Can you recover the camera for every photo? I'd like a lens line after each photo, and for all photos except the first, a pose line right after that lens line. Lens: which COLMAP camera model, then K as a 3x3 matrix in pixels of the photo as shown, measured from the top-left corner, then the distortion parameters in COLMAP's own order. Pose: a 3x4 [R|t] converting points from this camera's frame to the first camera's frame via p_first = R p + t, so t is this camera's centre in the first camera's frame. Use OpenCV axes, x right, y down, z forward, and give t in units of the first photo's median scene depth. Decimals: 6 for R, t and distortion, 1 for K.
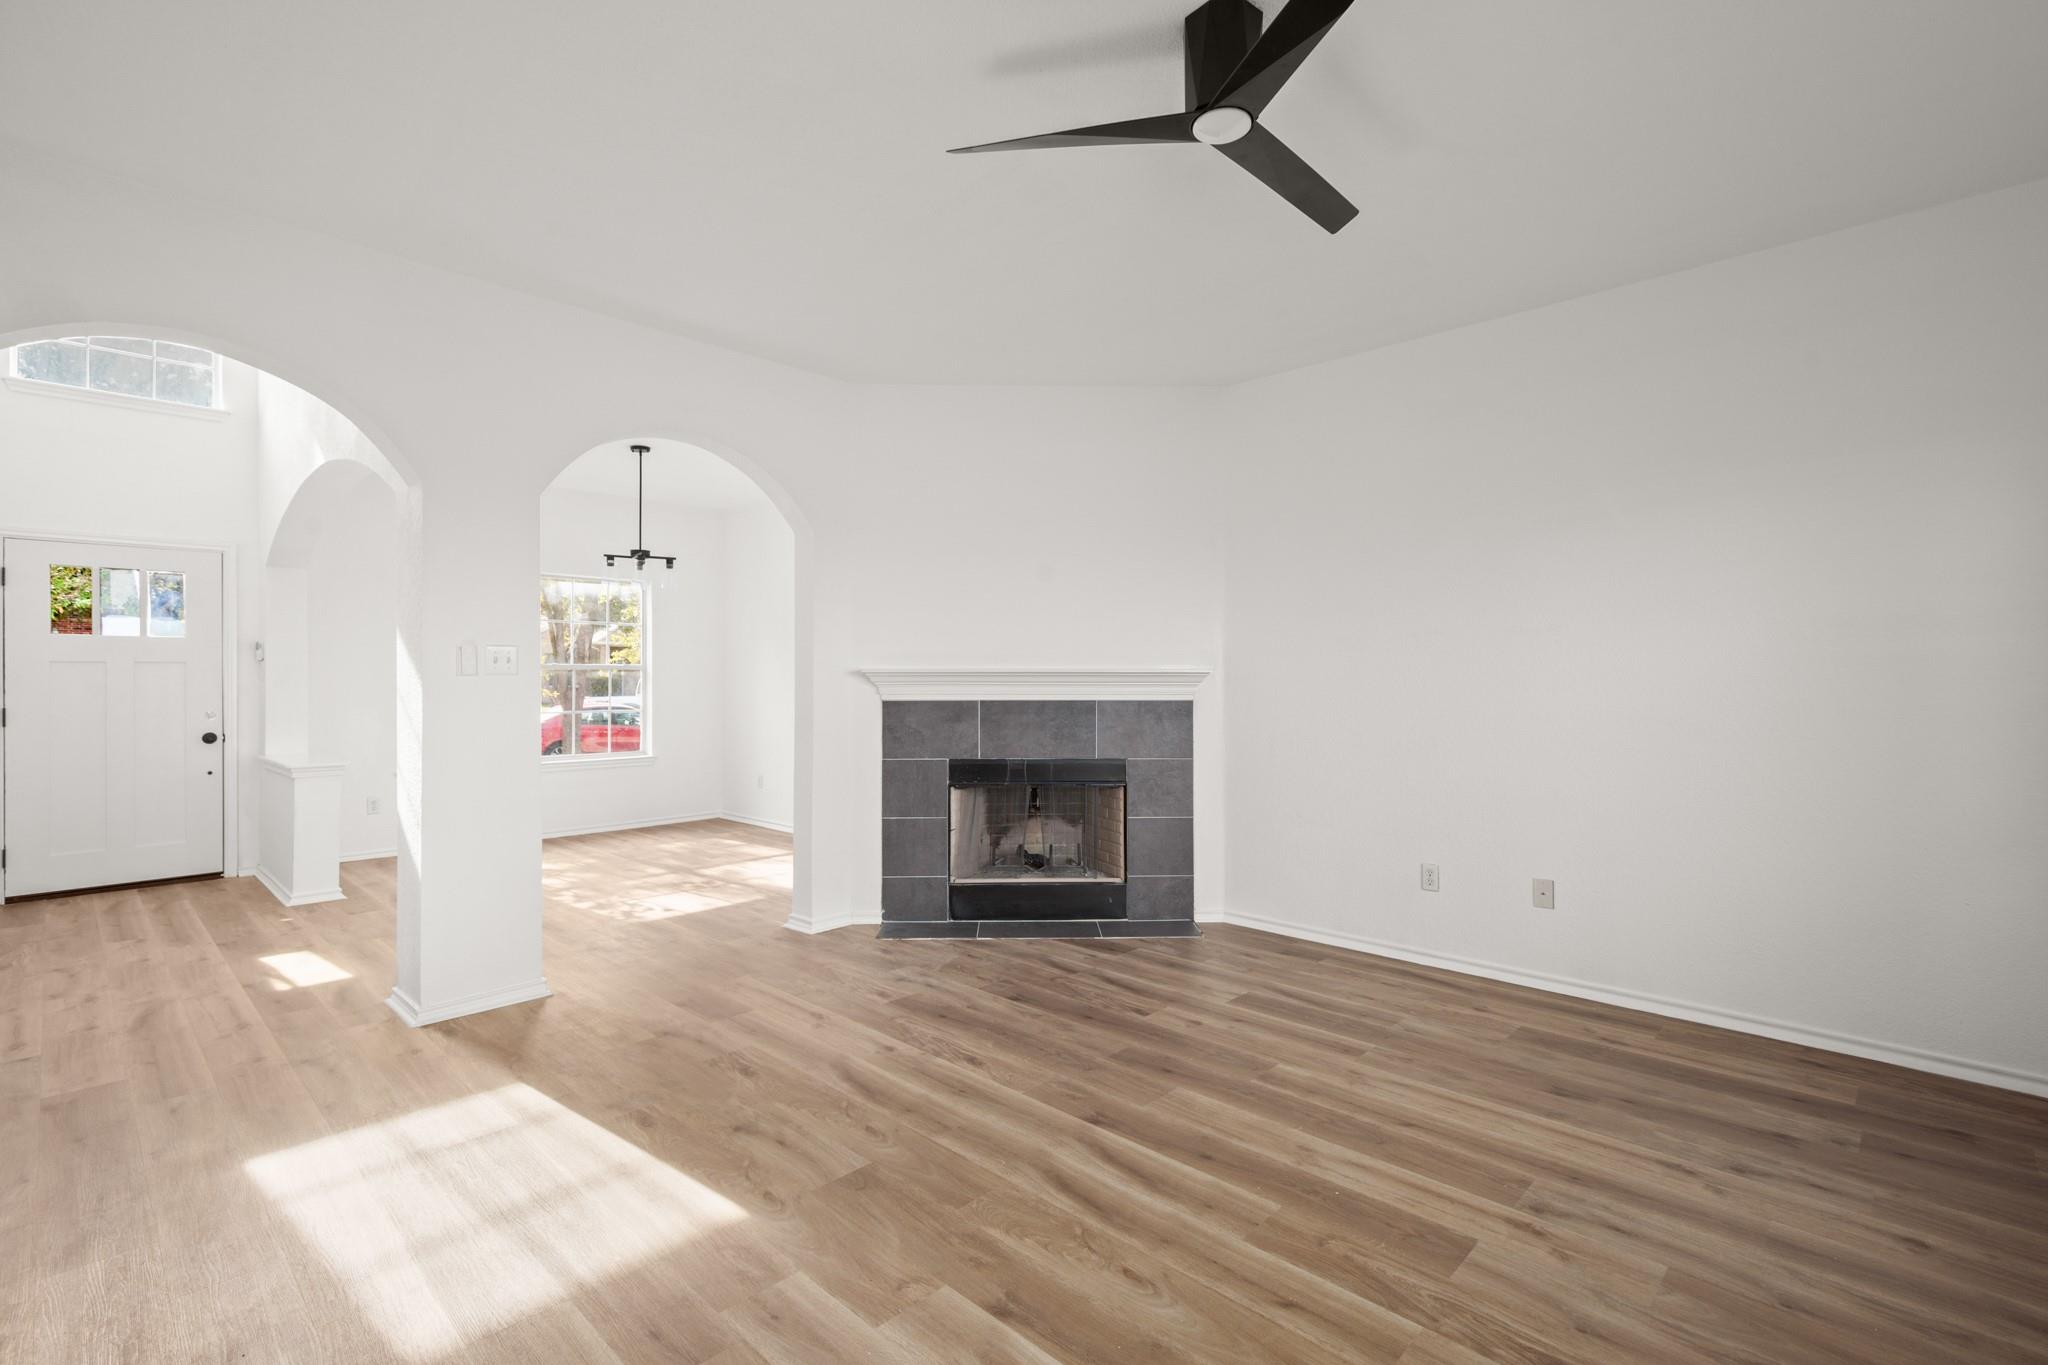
lens RADIAL K [[939.9, 0, 1024.0], [0, 939.9, 682.5], [0, 0, 1]] dist [0.003246, 0.000342]
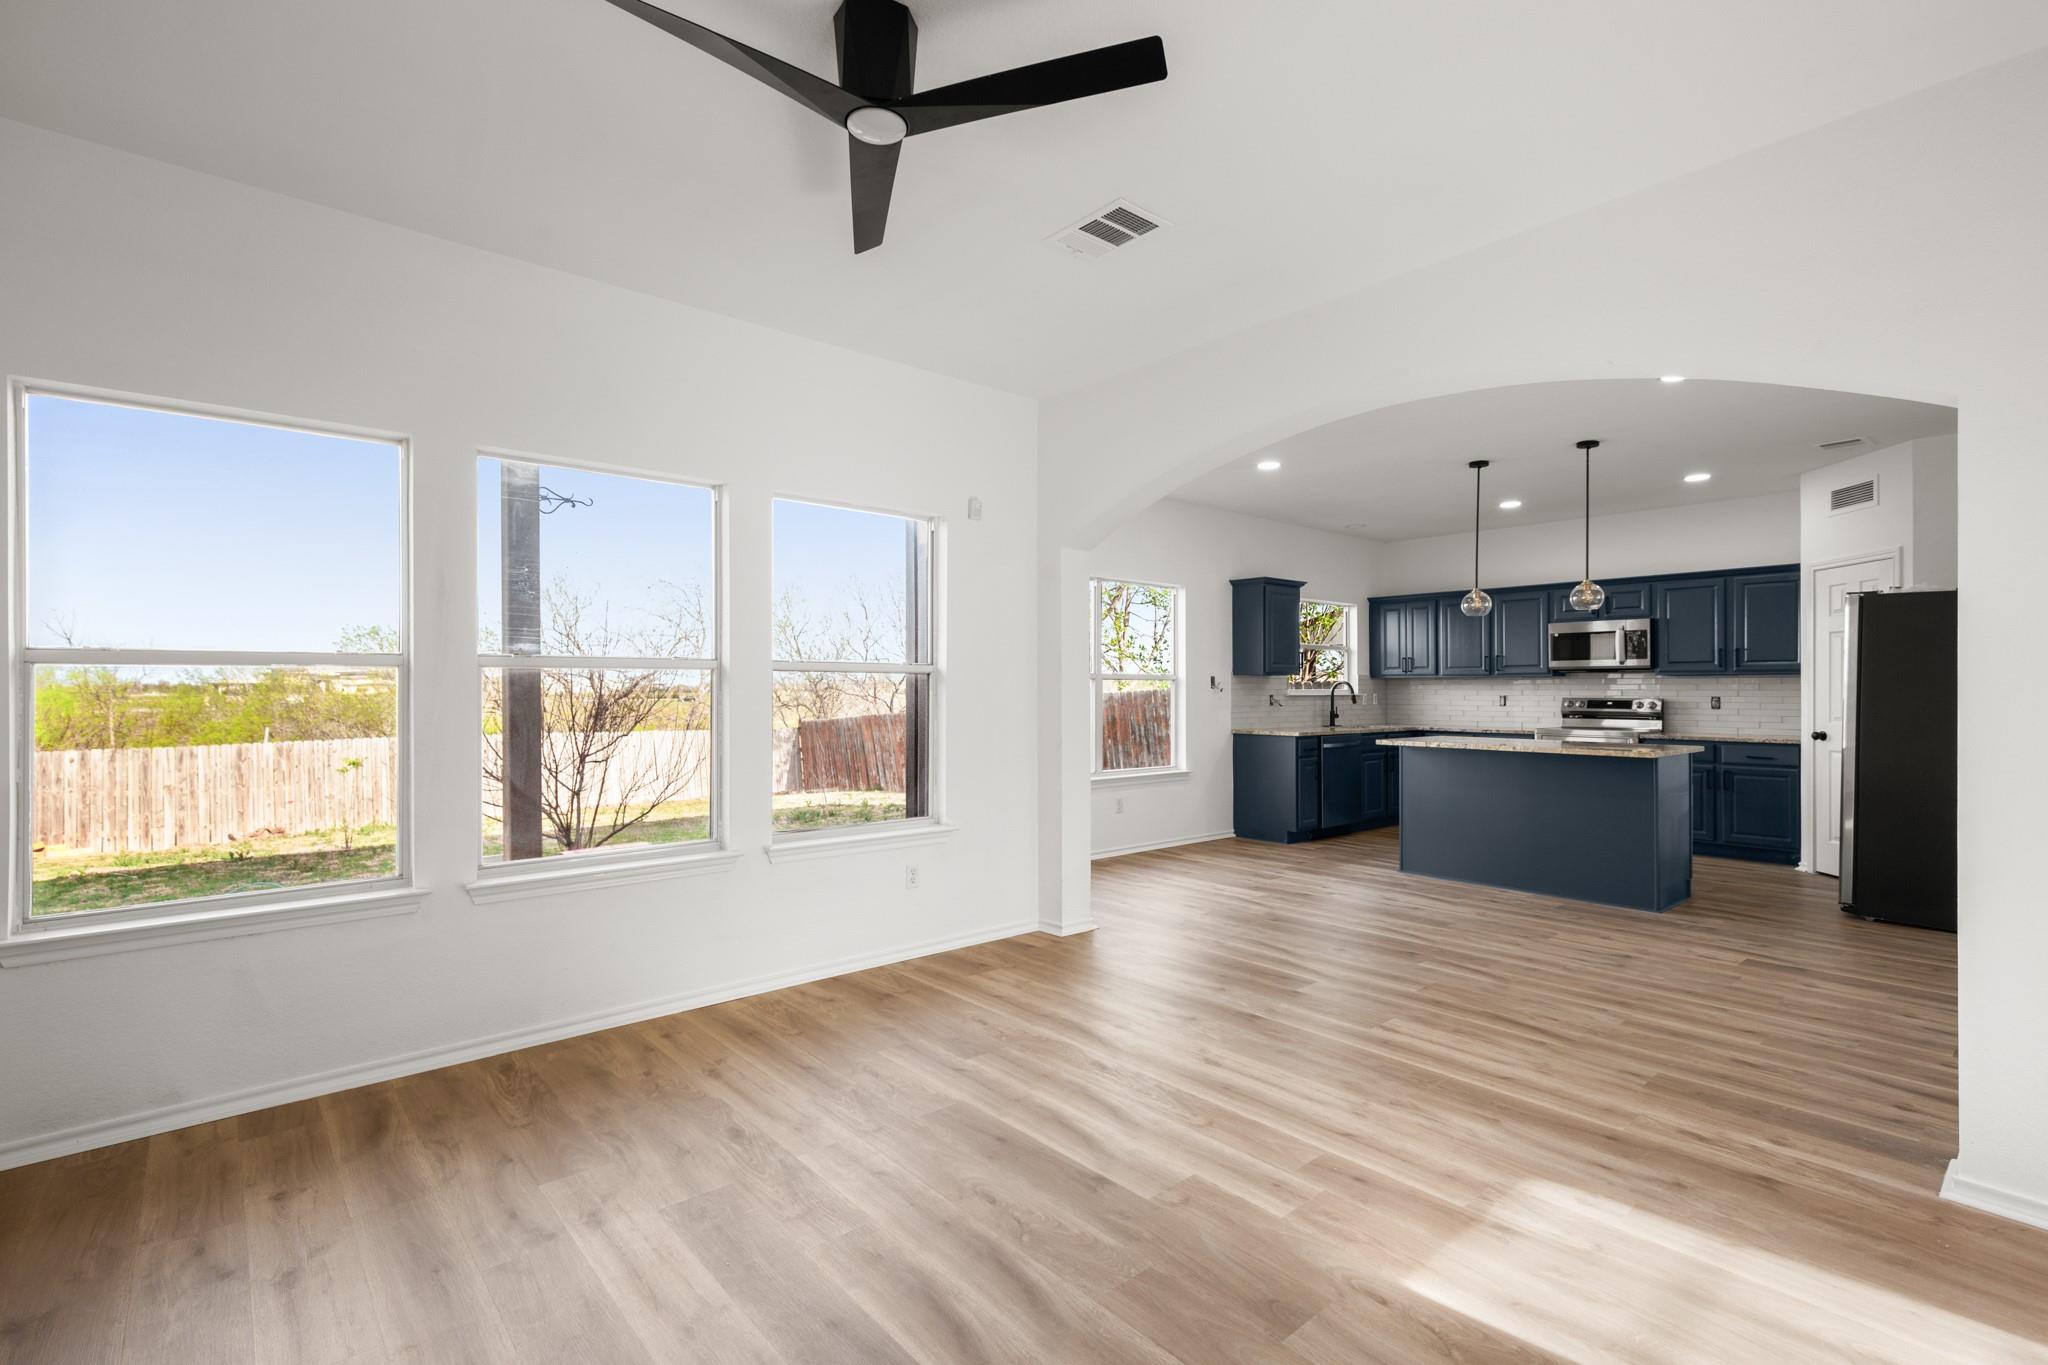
lens RADIAL K [[952.8, 0, 1028.1], [0, 952.8, 687.1], [0, 0, 1]] dist [0.013473, -0.000388]
pose [[-0.996356, 0.001420, 0.085279, -0.014751], [0.001782, 0.999990, 0.004170, -0.004724], [-0.085273, 0.004307, -0.996348, 0.899748]]
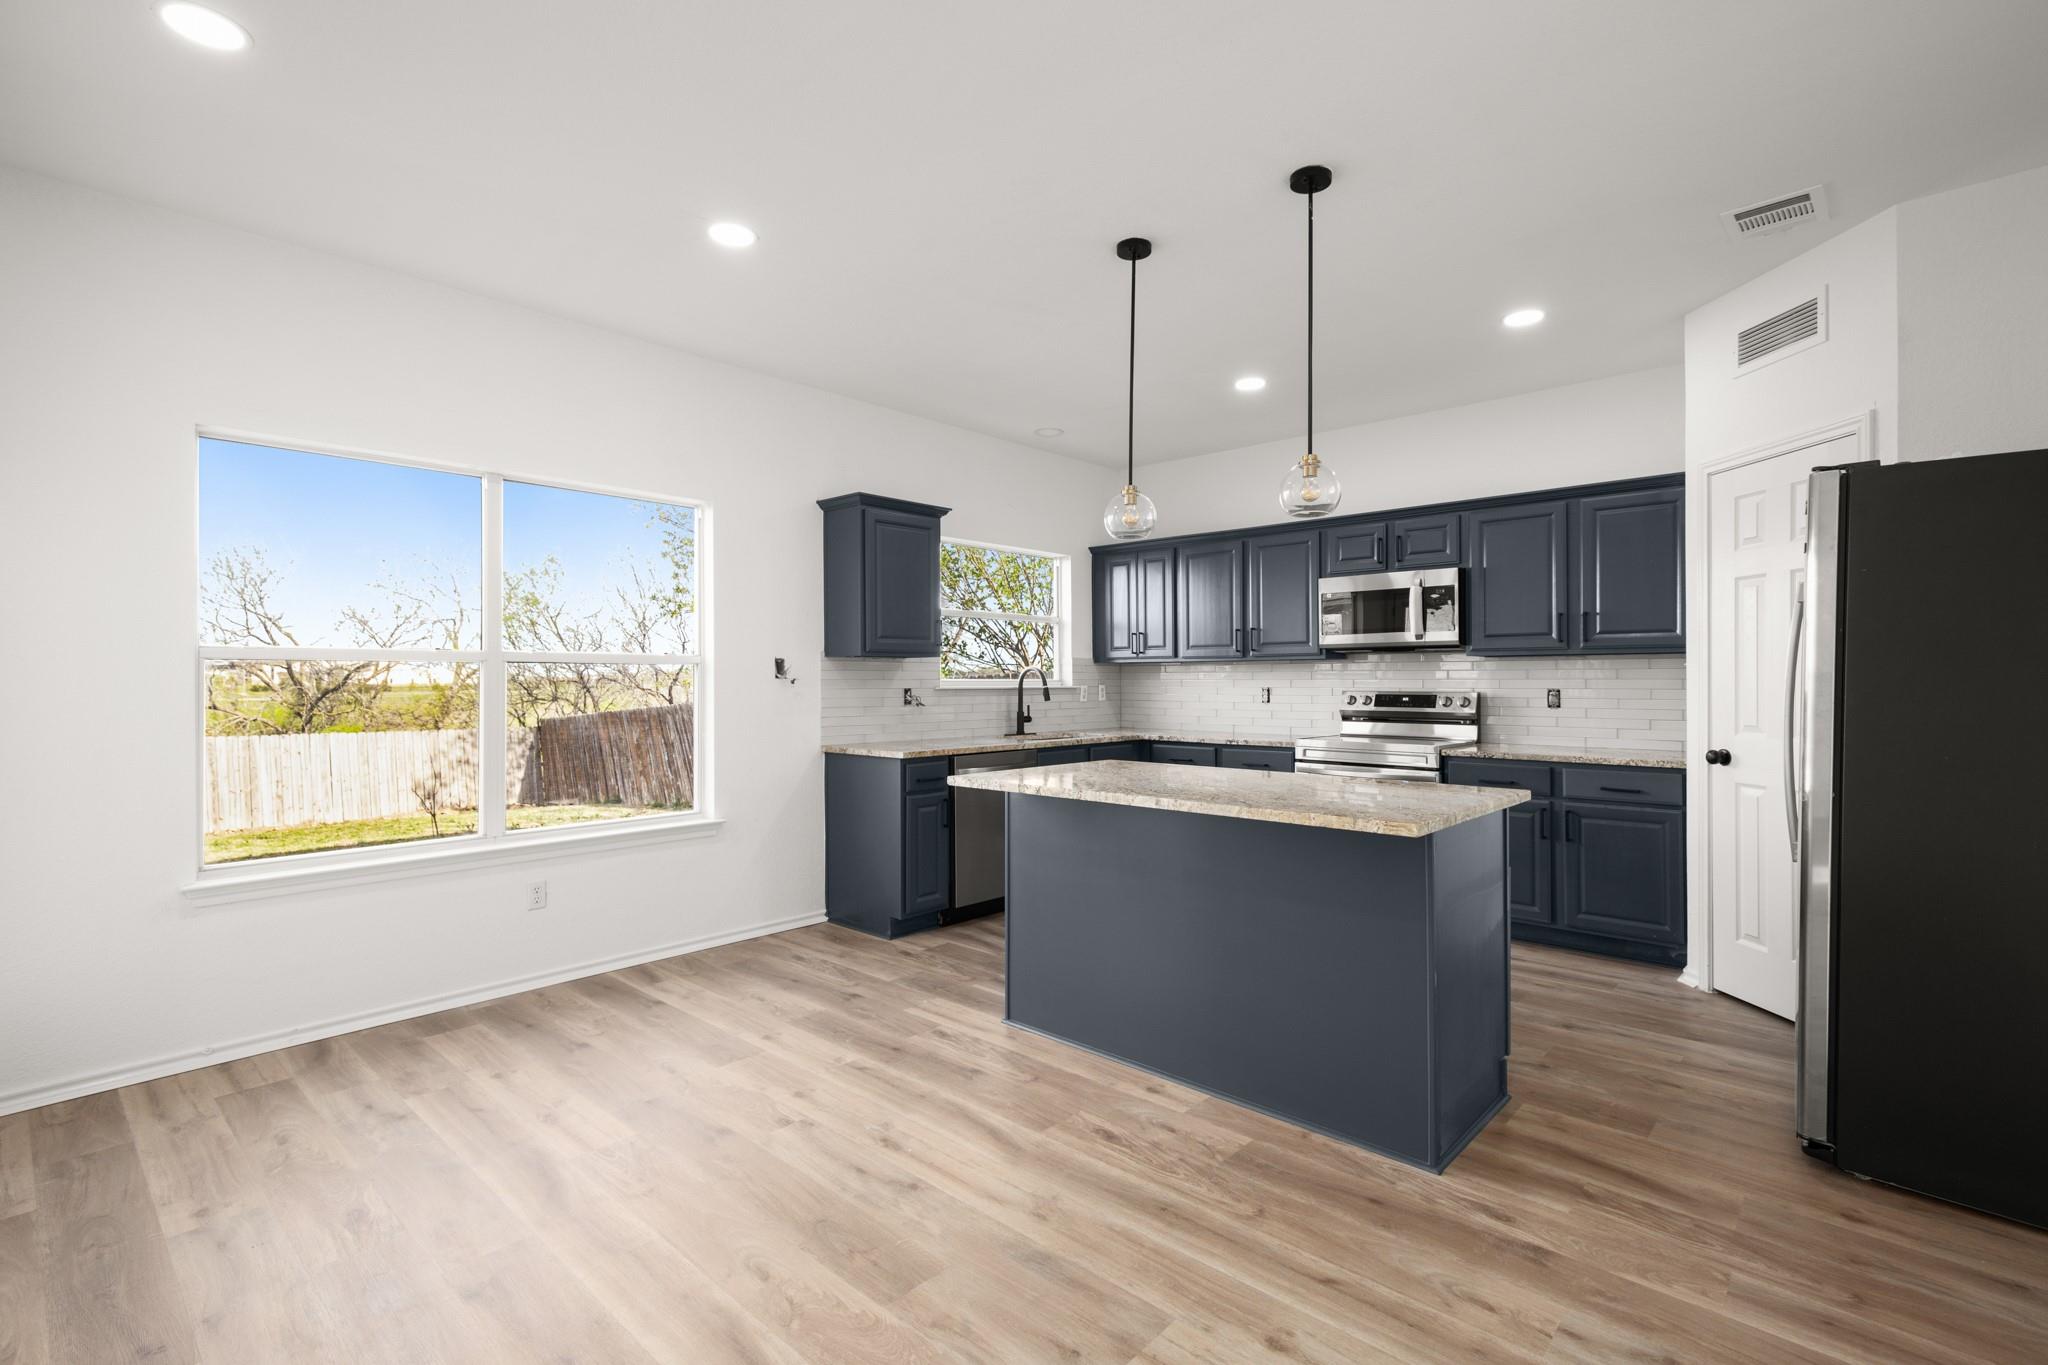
lens RADIAL K [[941.7, 0, 1028.2], [0, 941.7, 678.1], [0, 0, 1]] dist [0.013356, -0.000747]
pose [[-0.999622, 0.004210, -0.027151, -0.425381], [0.004074, 0.999979, 0.005077, 0.000523], [0.027172, 0.004964, -0.999618, 0.213869]]
